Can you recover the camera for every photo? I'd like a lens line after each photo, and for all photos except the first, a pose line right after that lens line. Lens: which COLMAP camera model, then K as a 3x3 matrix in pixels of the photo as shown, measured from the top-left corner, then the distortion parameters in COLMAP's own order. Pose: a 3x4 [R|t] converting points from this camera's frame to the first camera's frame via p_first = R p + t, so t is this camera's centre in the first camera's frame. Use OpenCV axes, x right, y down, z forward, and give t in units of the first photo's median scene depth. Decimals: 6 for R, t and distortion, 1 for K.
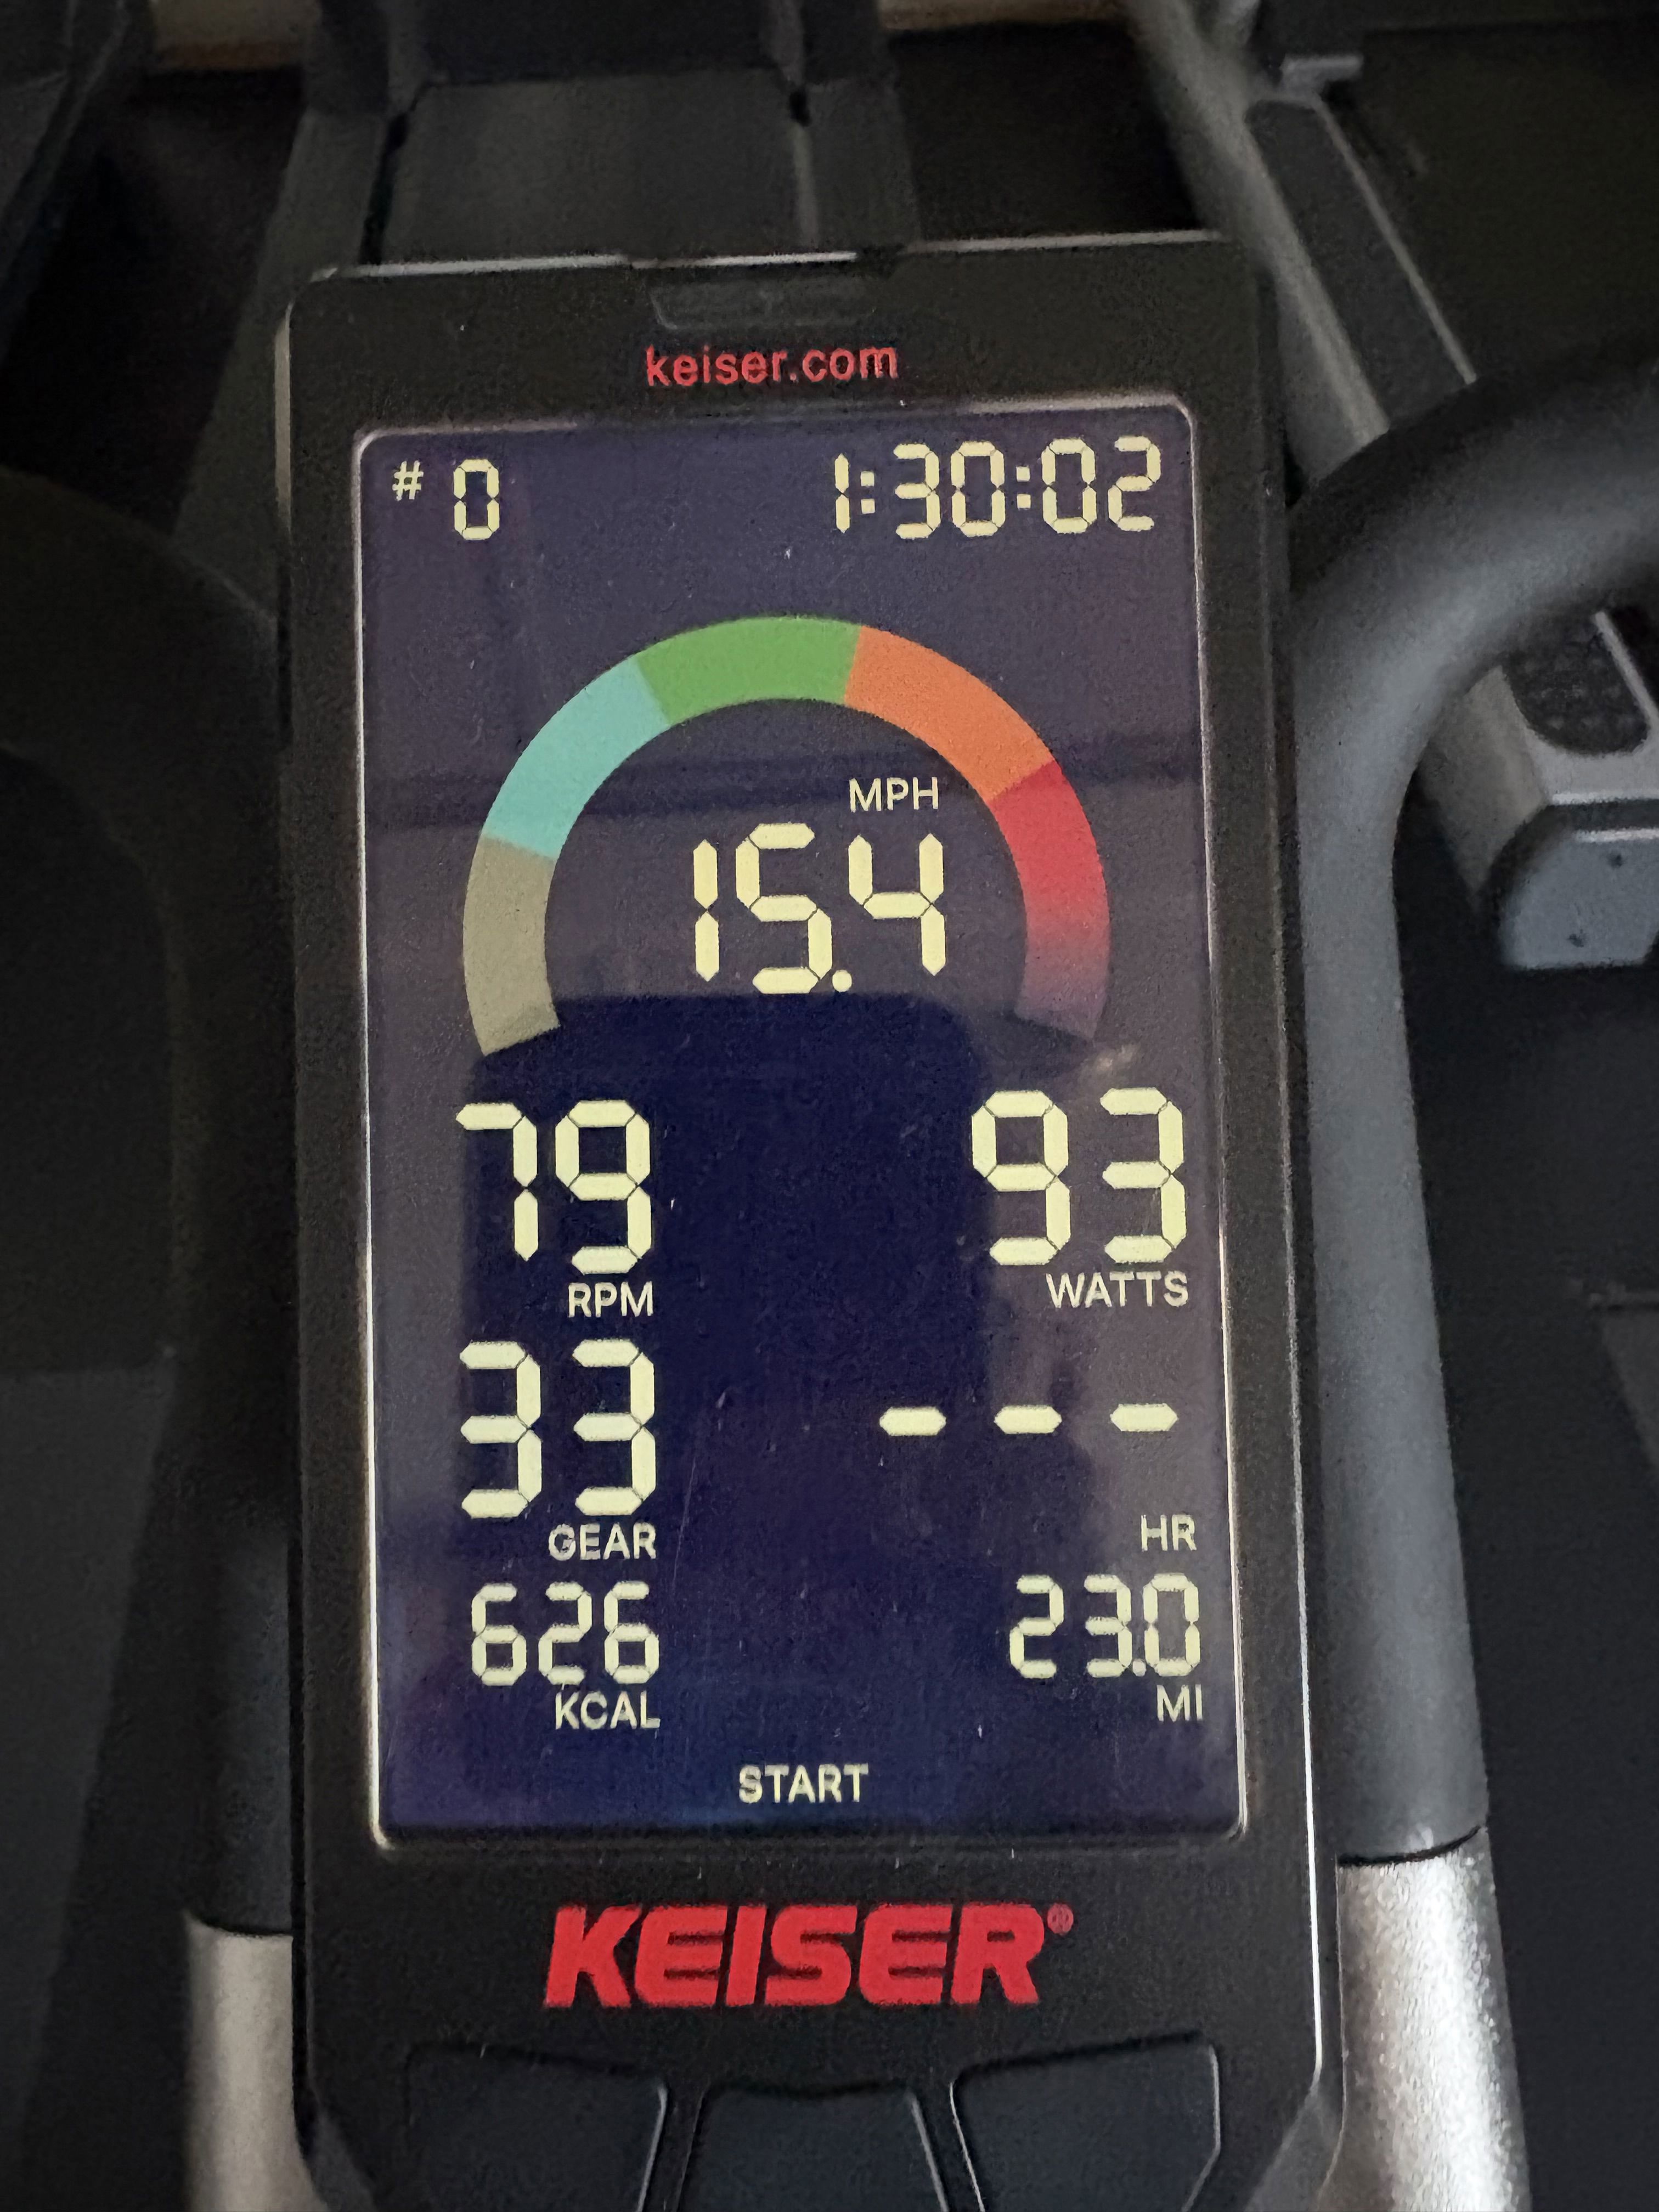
lens RADIAL K [[1643.9, 0, 821.4], [0, 1643.9, 1009.6], [0, 0, 1]] dist [0.003316, -0.006810]
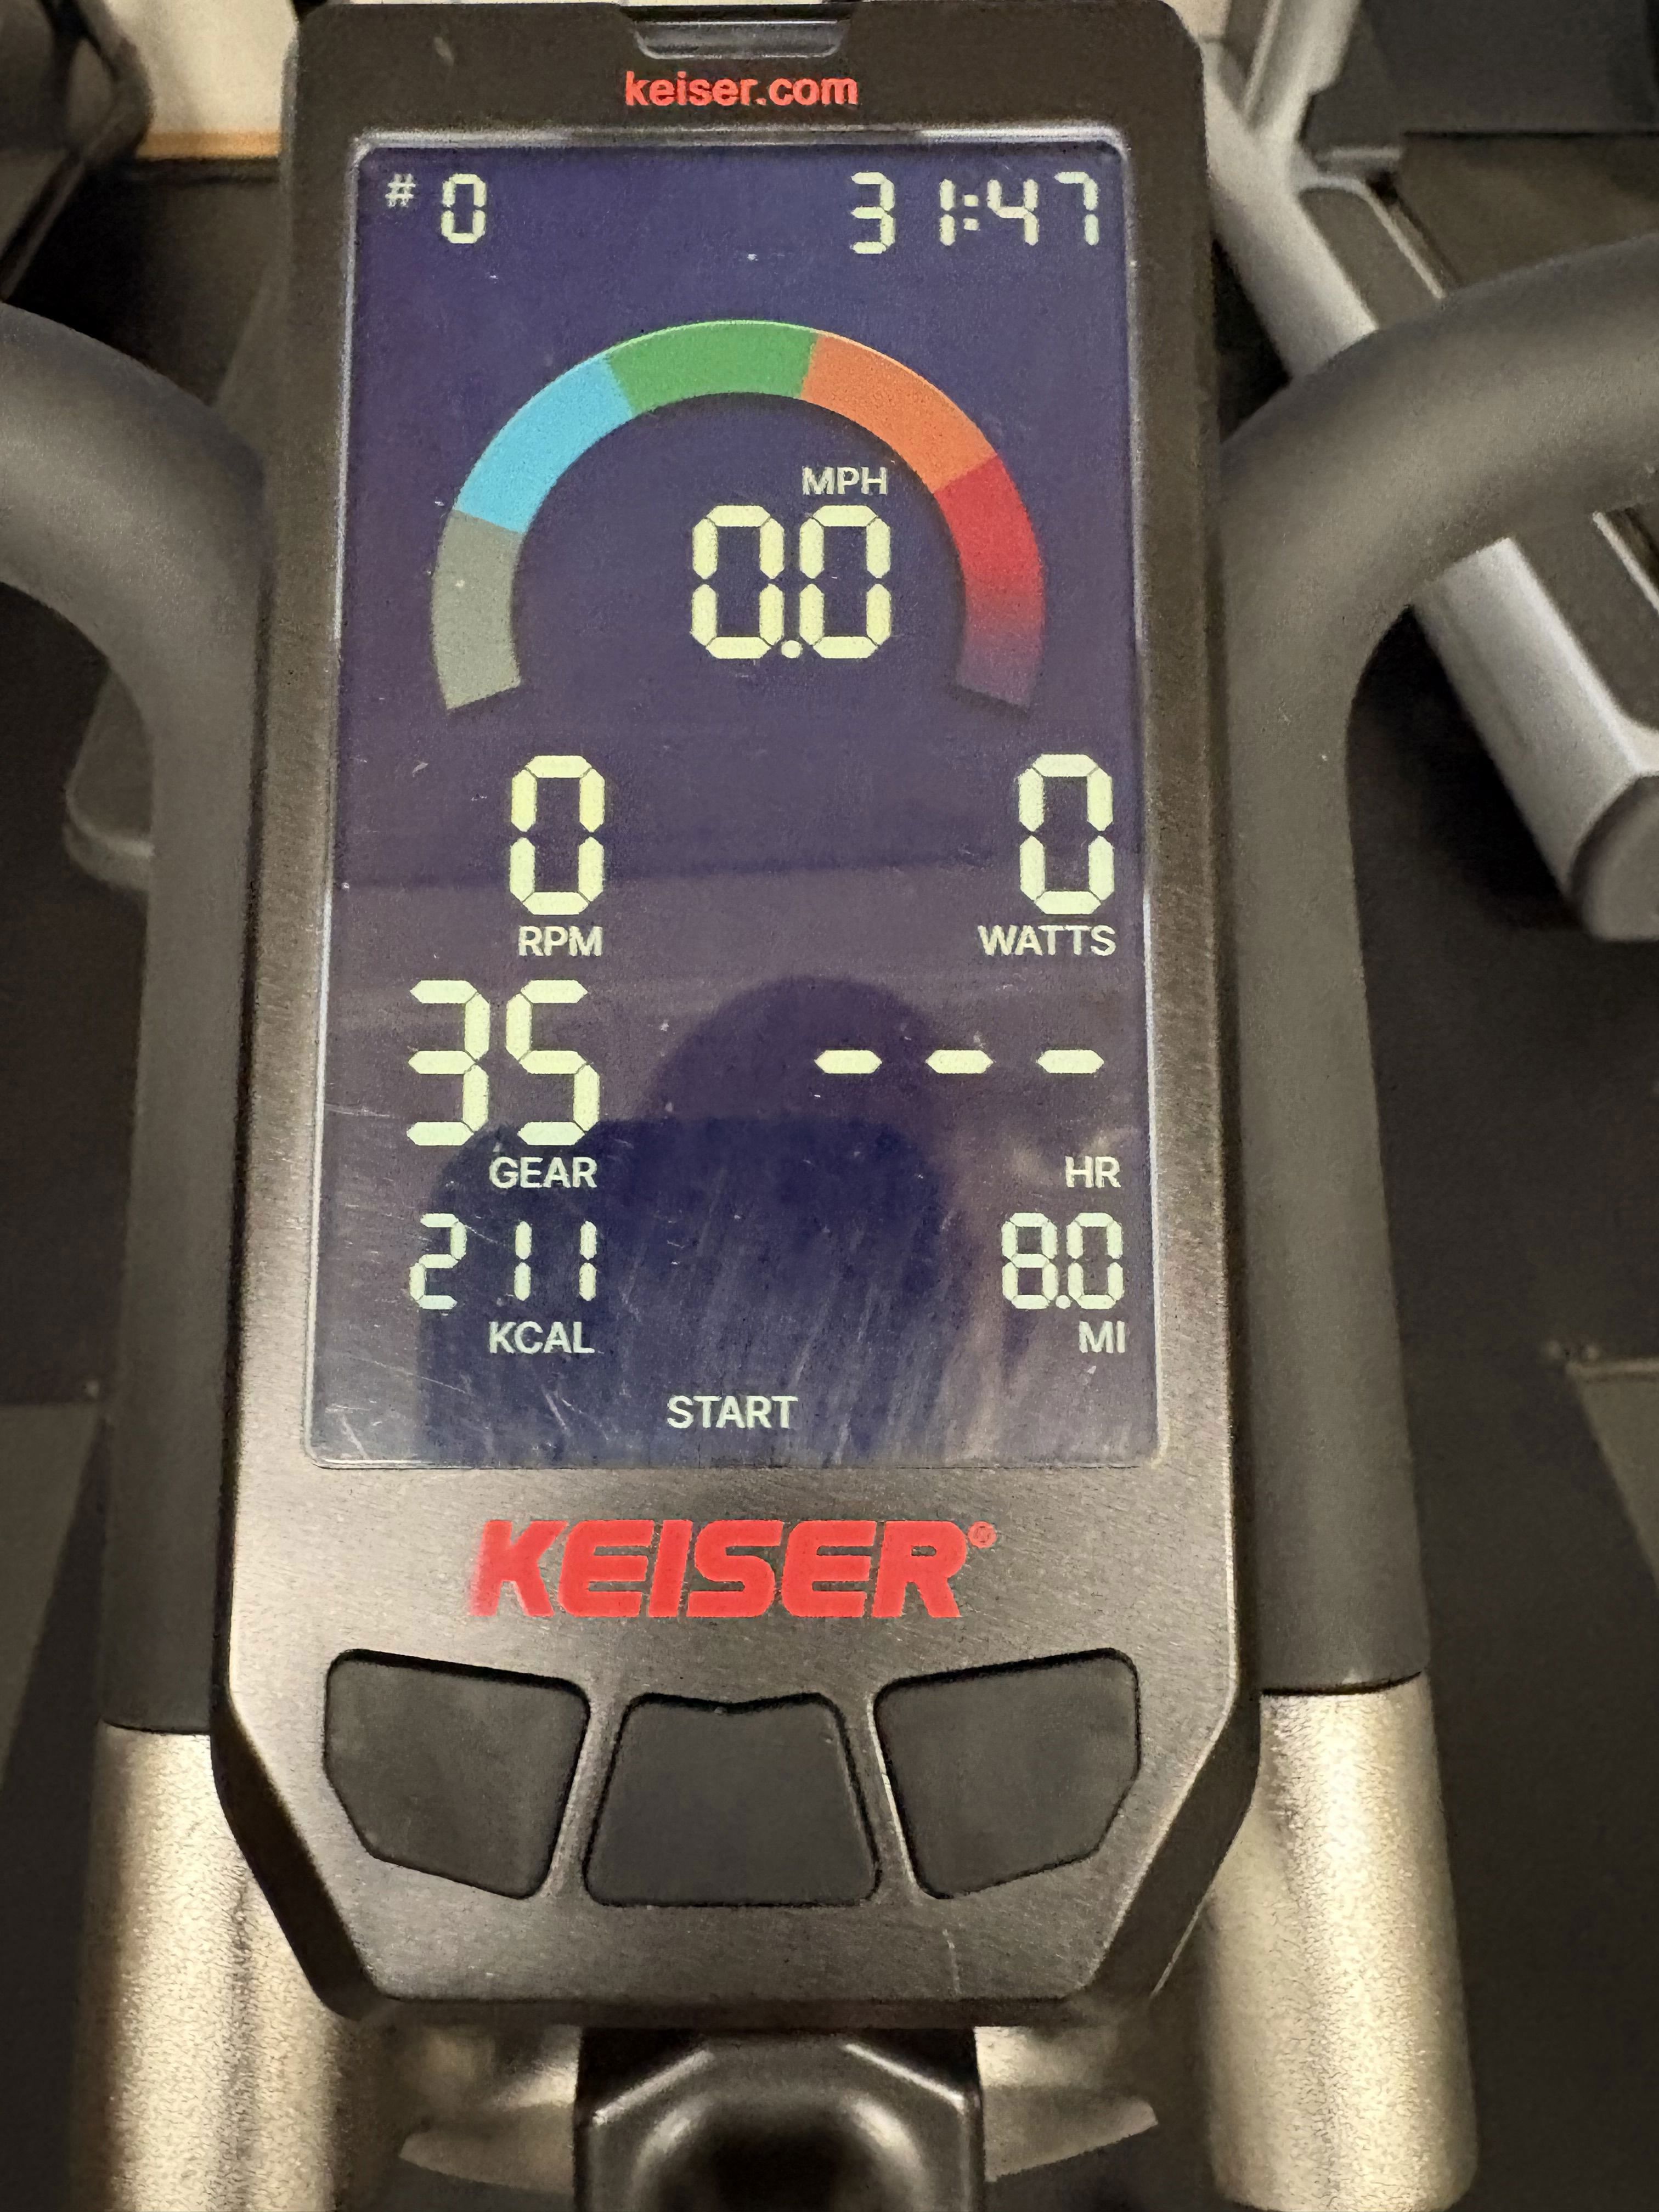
lens RADIAL K [[1698.2, 0, 820.5], [0, 1698.2, 986.4], [0, 0, 1]] dist [0.002313, -0.002459]
pose [[0.999476, 0.026309, 0.018850, 0.016517], [-0.024504, 0.995609, -0.090341, 0.299365], [-0.021144, 0.089831, 0.995733, -0.068451]]
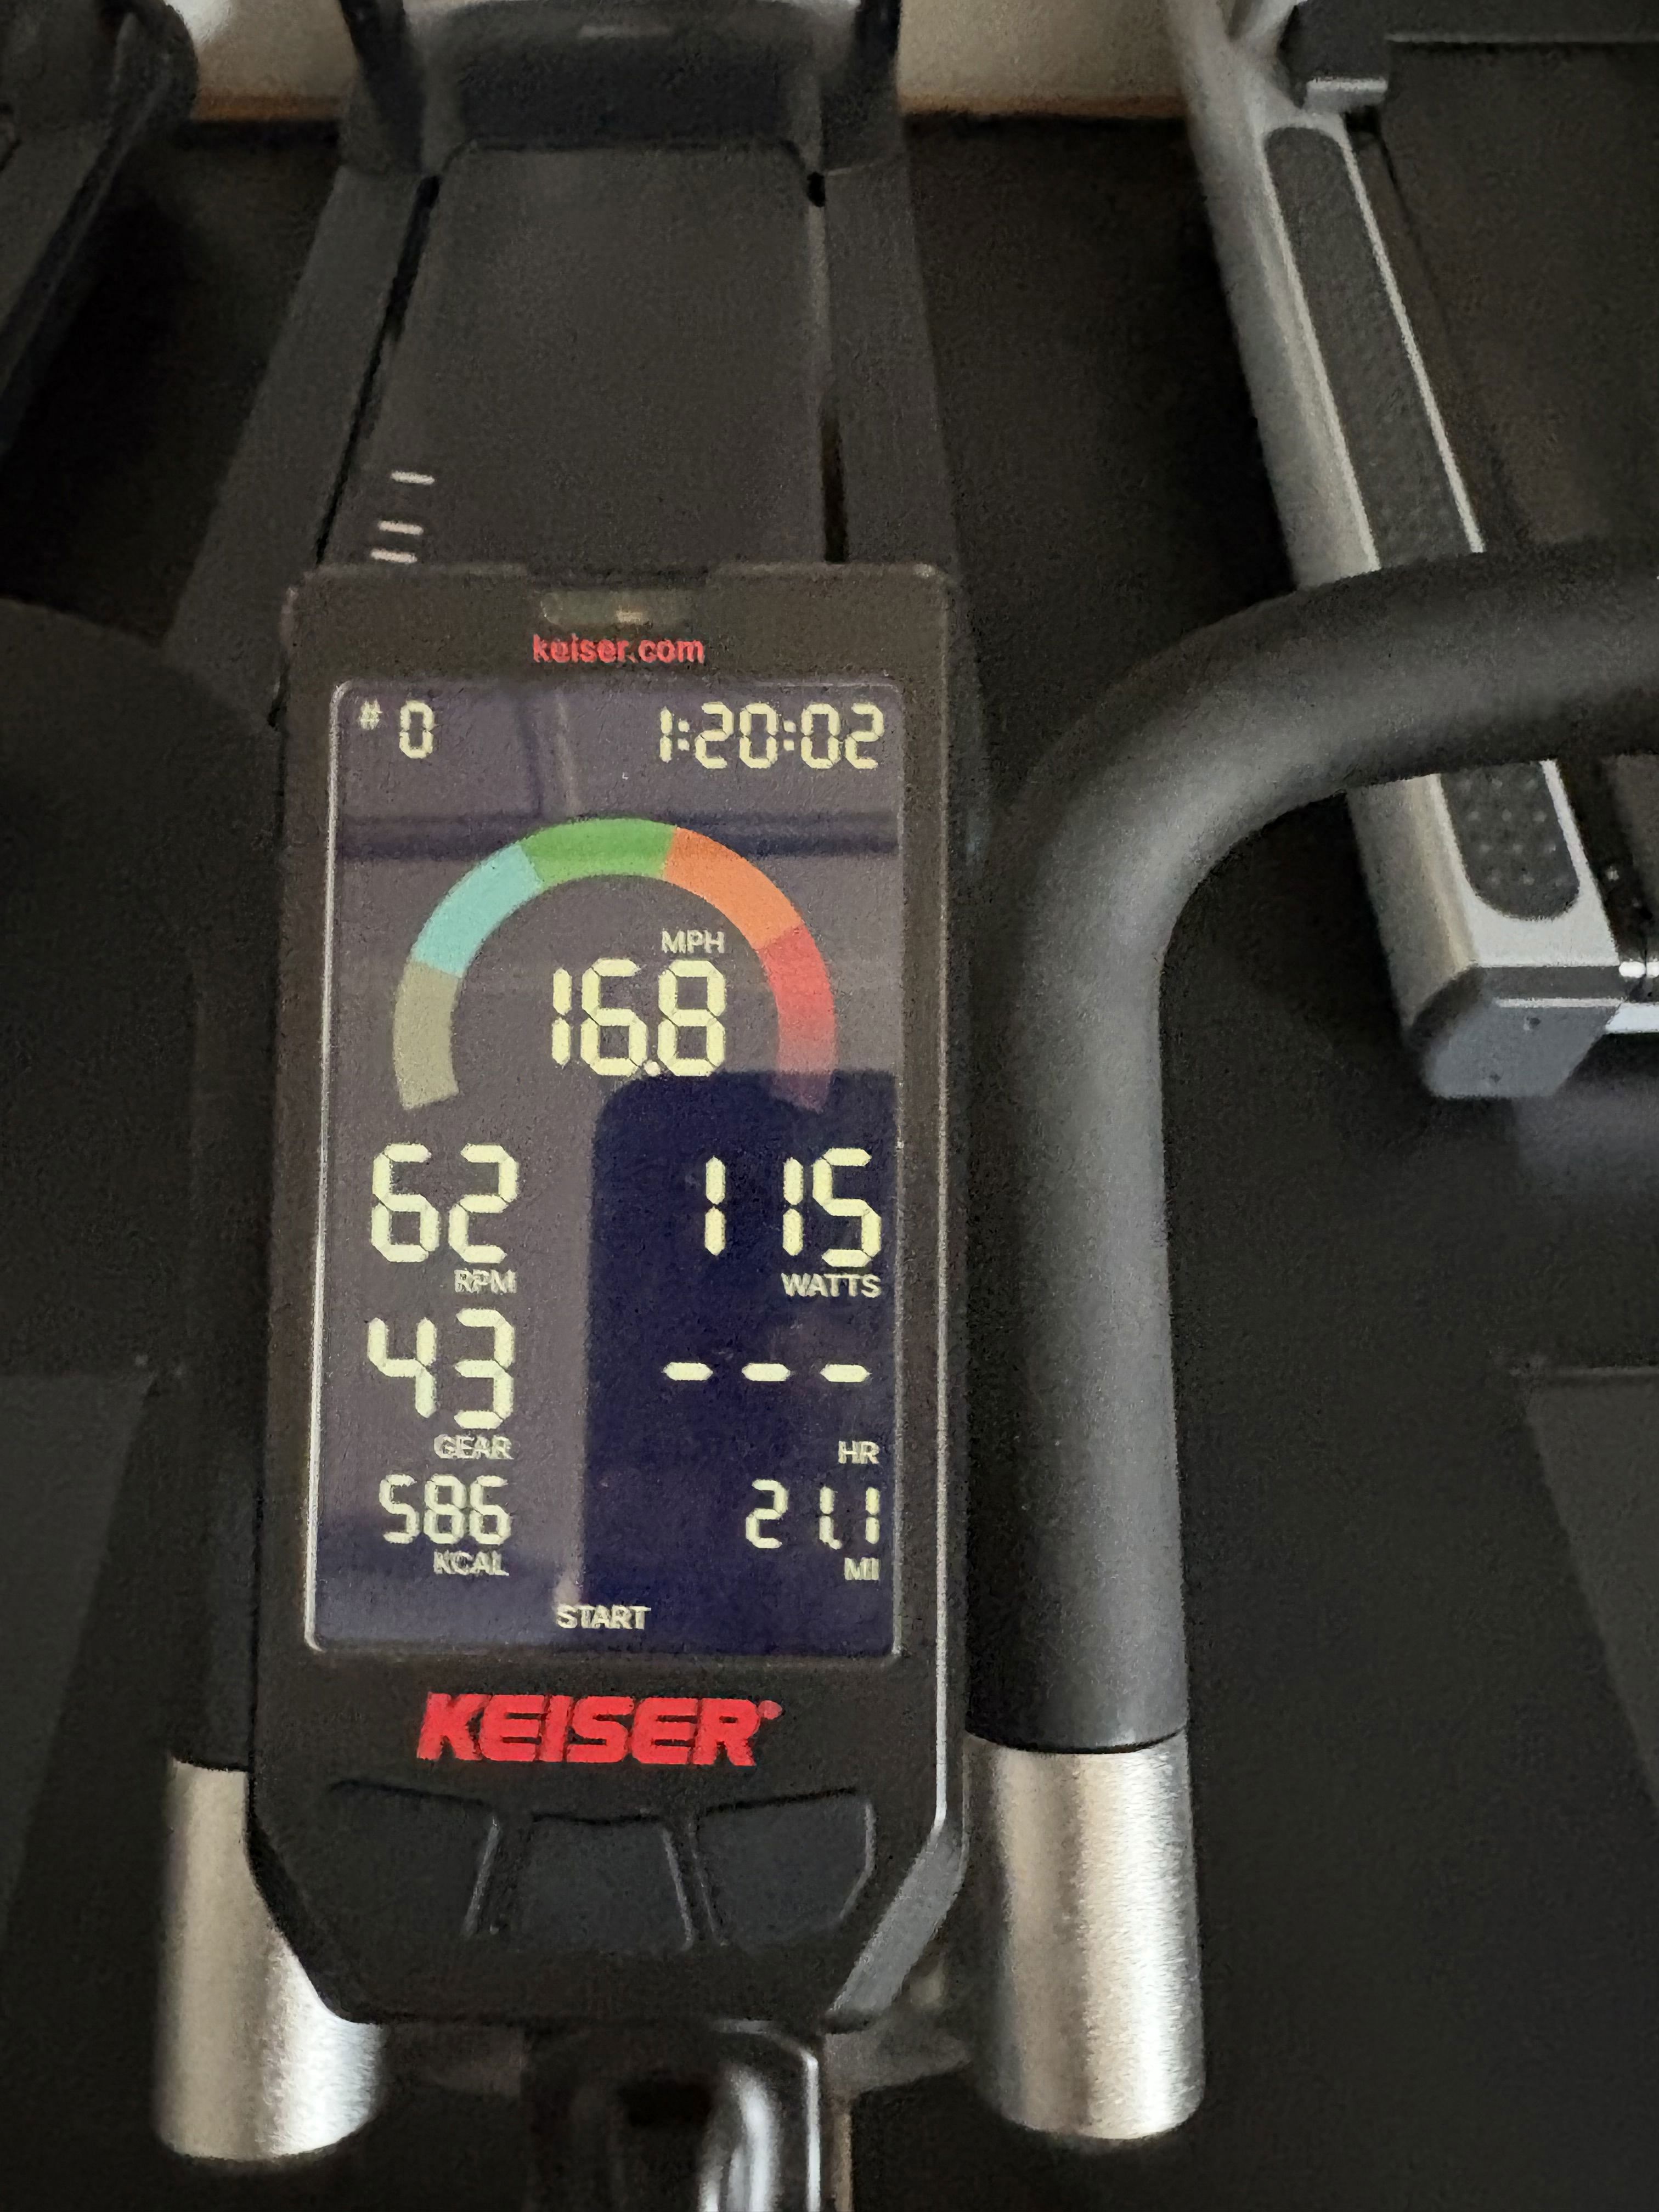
lens RADIAL K [[1659.7, 0, 836.0], [0, 1659.7, 1016.6], [0, 0, 1]] dist [-0.002834, -0.001548]
pose [[0.999410, 0.033917, 0.005451, 0.168127], [-0.033767, 0.999101, -0.025632, -0.031287], [-0.006315, 0.025433, 0.999657, -0.482915]]
